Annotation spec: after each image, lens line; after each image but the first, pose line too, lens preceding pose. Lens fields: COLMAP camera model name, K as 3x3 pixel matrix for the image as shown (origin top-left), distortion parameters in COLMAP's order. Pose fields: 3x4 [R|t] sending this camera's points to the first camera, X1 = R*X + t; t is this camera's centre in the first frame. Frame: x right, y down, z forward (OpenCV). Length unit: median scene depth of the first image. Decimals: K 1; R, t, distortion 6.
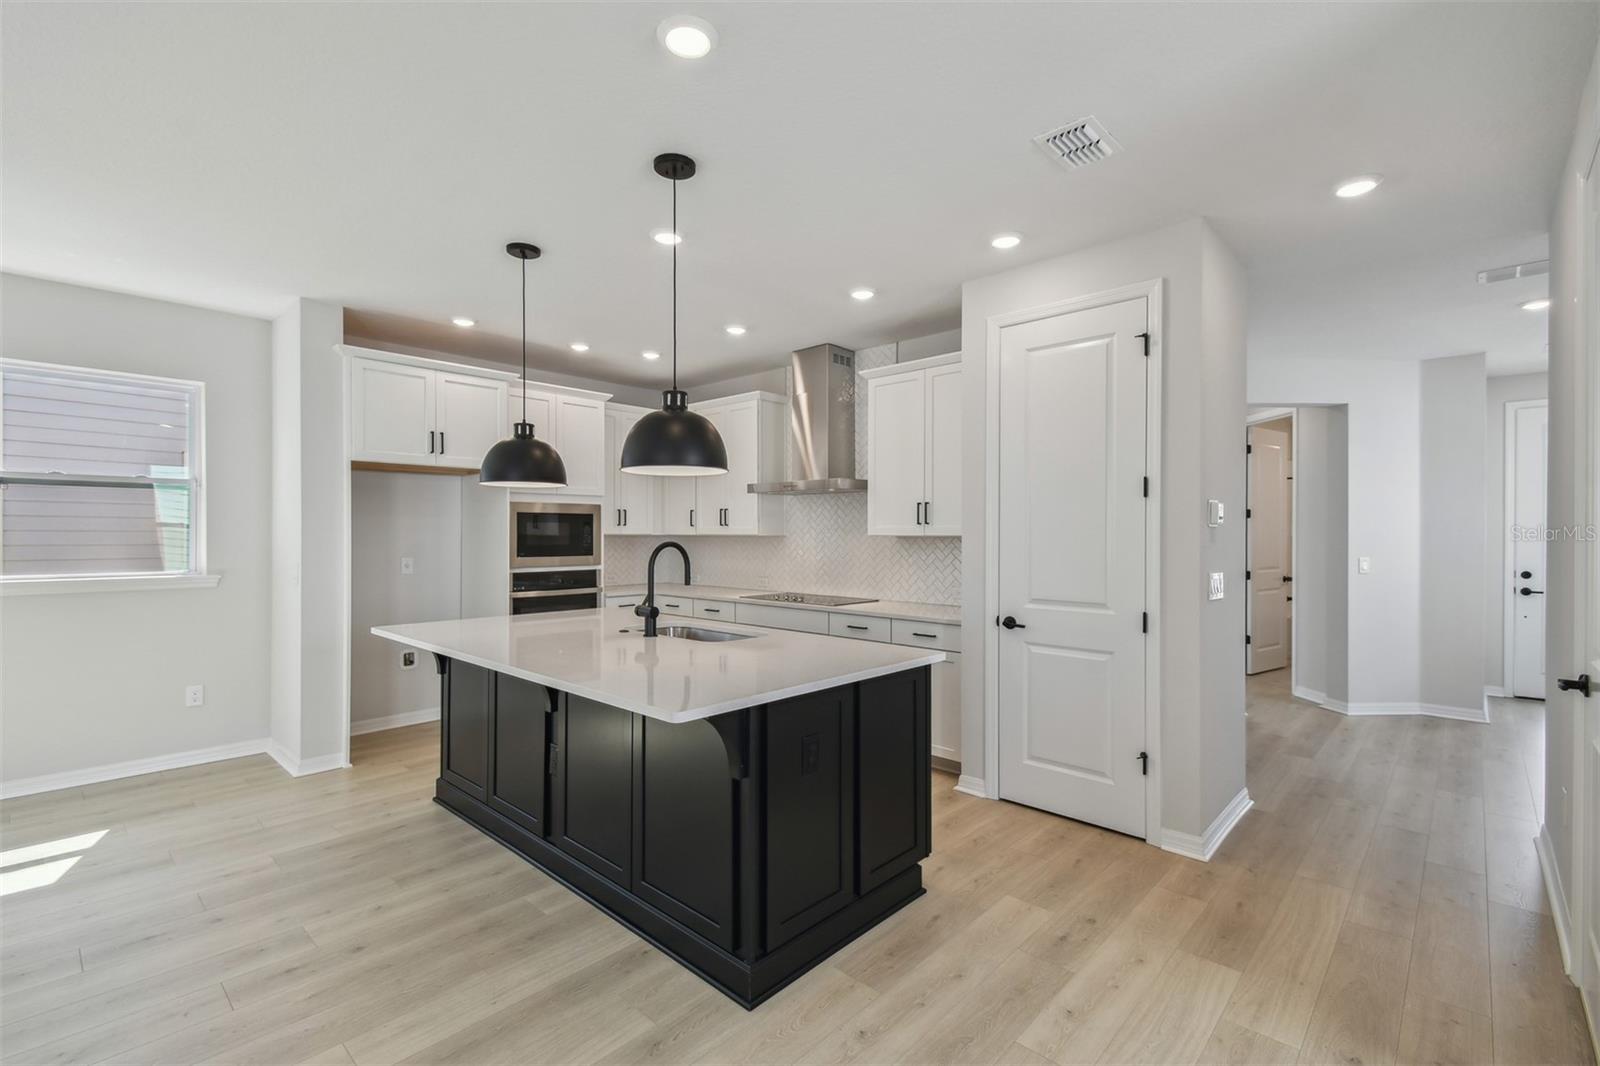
lens RADIAL K [[714.0, 0, 795.4], [0, 714.0, 538.2], [0, 0, 1]] dist [0.009817, -0.001246]
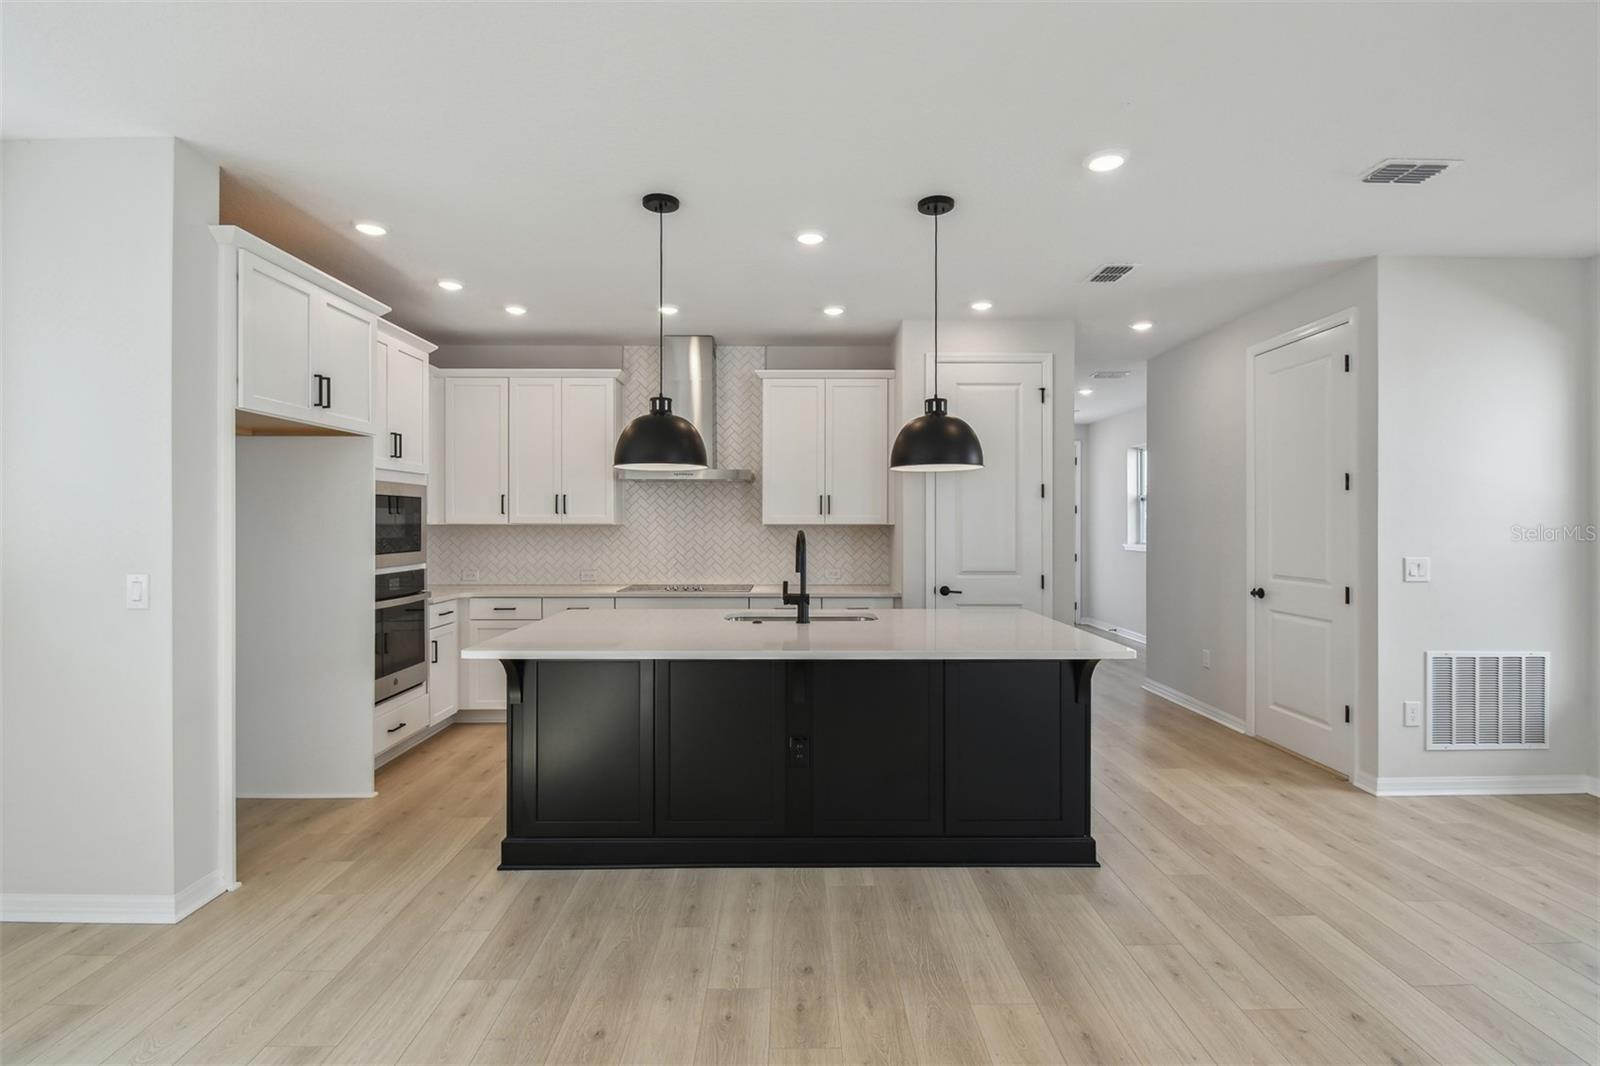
lens RADIAL K [[743.3, 0, 796.8], [0, 743.3, 533.2], [0, 0, 1]] dist [-0.004574, -0.001319]
pose [[0.724558, -0.011286, 0.689121, -0.882604], [0.004958, 0.999925, 0.011164, -0.003768], [-0.689196, -0.004672, 0.724560, 0.218161]]
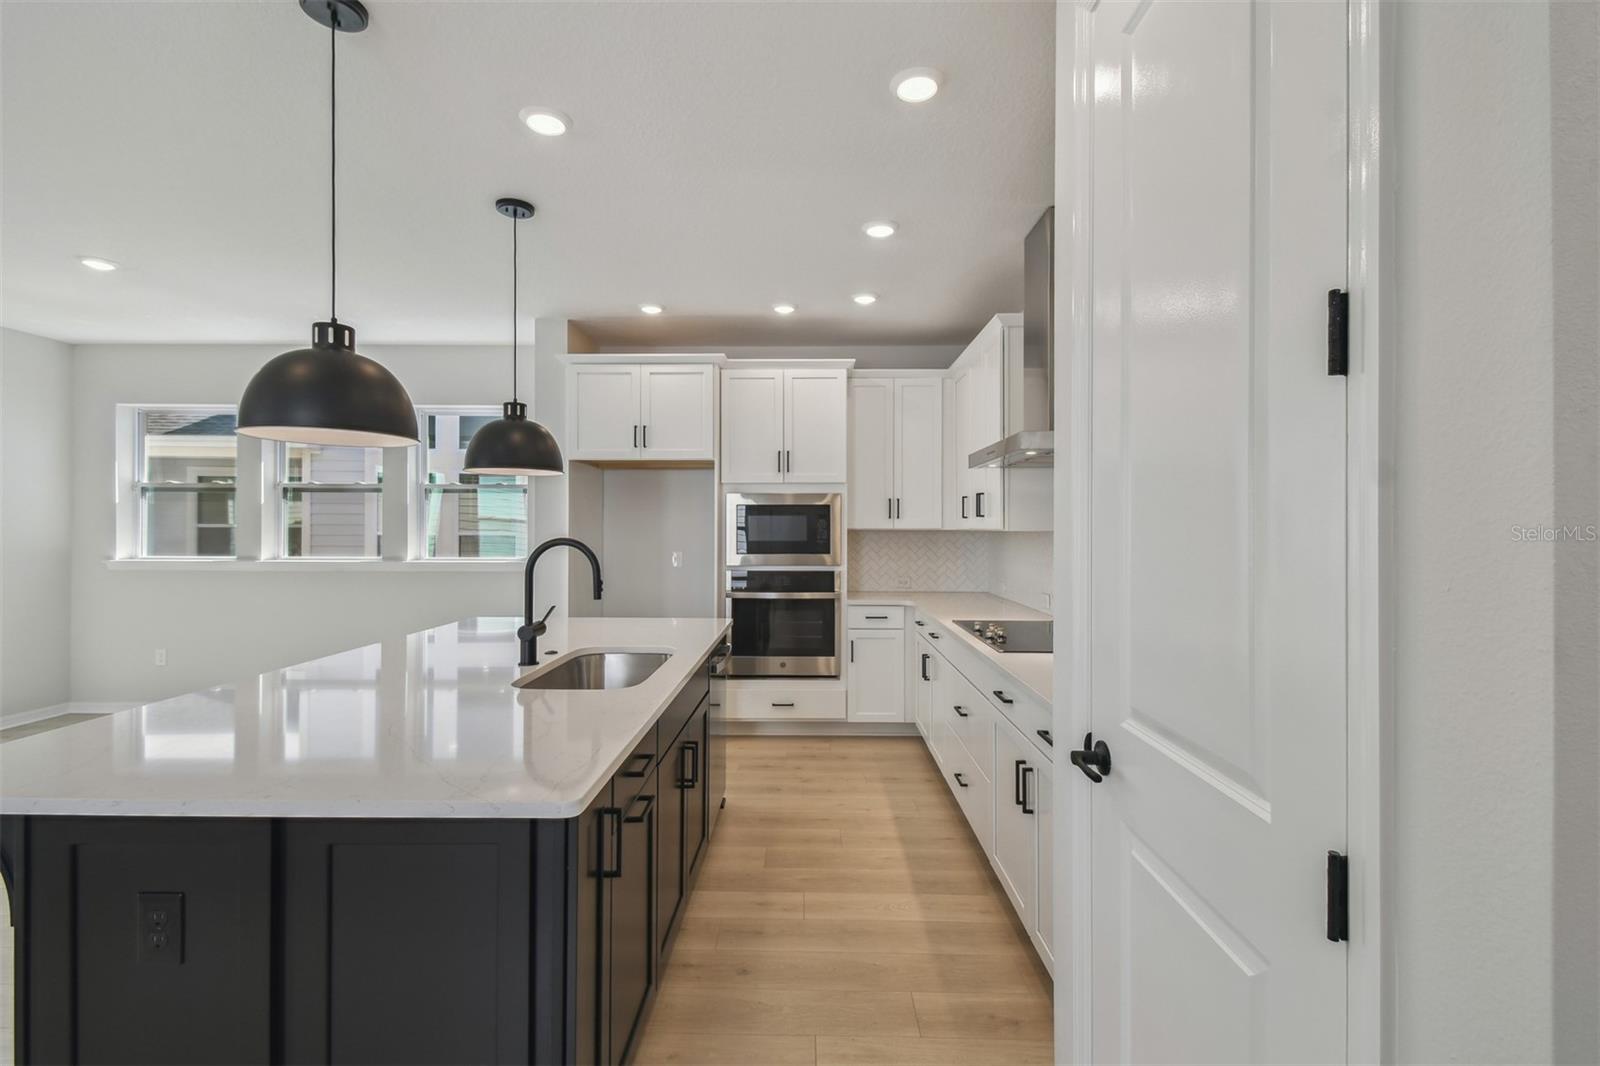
lens RADIAL K [[714.0, 0, 795.4], [0, 714.0, 538.2], [0, 0, 1]] dist [0.009817, -0.001246]
pose [[0.666496, 0.010220, -0.745439, 0.513525], [-0.005050, 0.999945, 0.009194, -0.003380], [0.745492, -0.002364, 0.666511, 0.663640]]
